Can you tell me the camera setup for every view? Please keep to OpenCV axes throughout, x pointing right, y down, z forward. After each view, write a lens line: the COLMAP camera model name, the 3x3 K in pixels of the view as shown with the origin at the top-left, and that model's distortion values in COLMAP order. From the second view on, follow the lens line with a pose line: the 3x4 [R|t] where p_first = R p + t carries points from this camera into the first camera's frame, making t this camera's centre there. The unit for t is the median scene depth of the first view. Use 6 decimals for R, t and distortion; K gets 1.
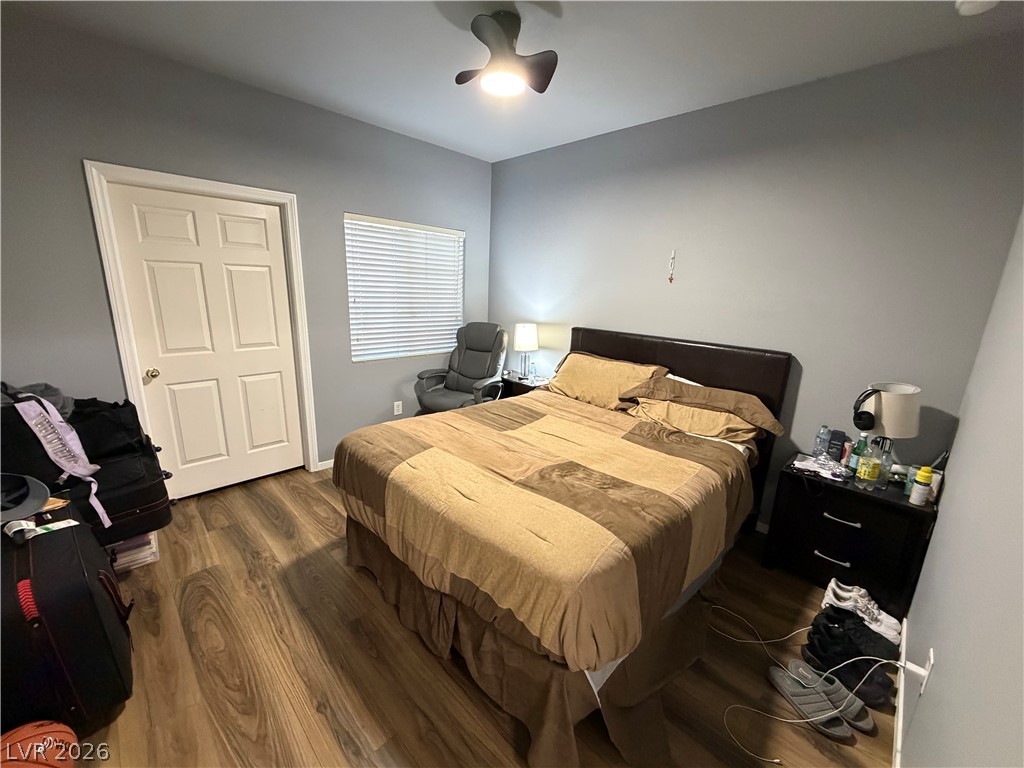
lens RADIAL K [[409.6, 0, 516.1], [0, 409.6, 386.3], [0, 0, 1]] dist [0.000683, 0.000089]
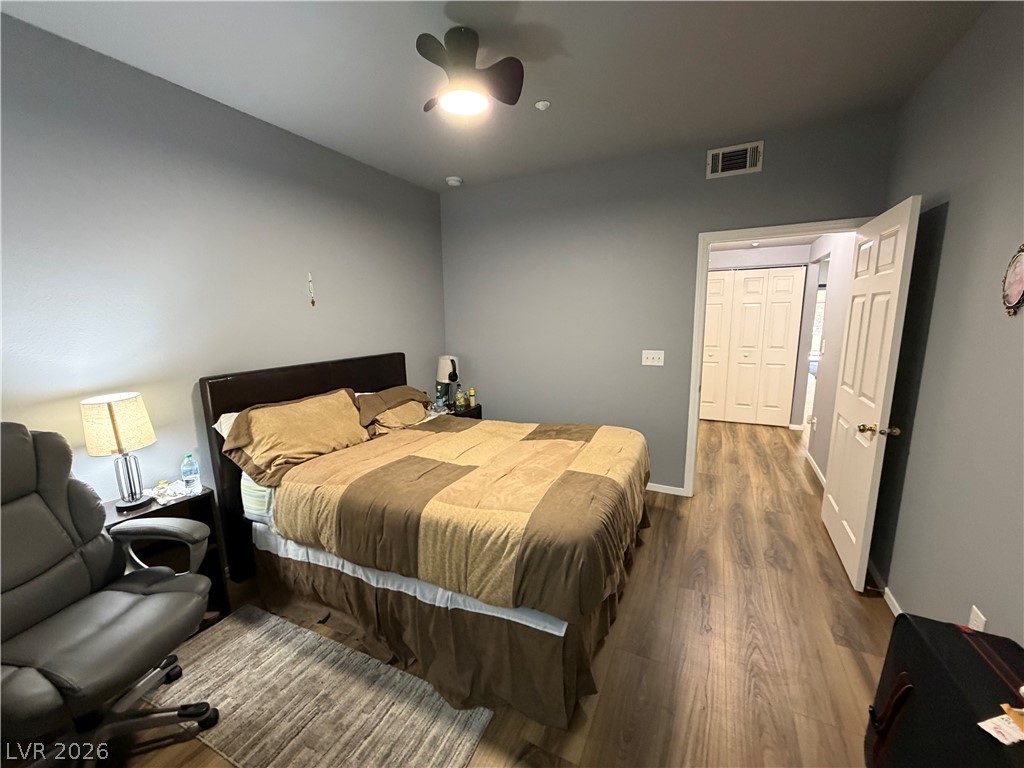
lens RADIAL K [[409.6, 0, 516.0], [0, 409.6, 385.2], [0, 0, 1]] dist [0.000683, 0.000089]
pose [[-0.316780, -0.188929, 0.929493, -0.843873], [0.230734, 0.935174, 0.268721, -0.273969], [-0.920007, 0.299591, -0.252652, 1.035208]]
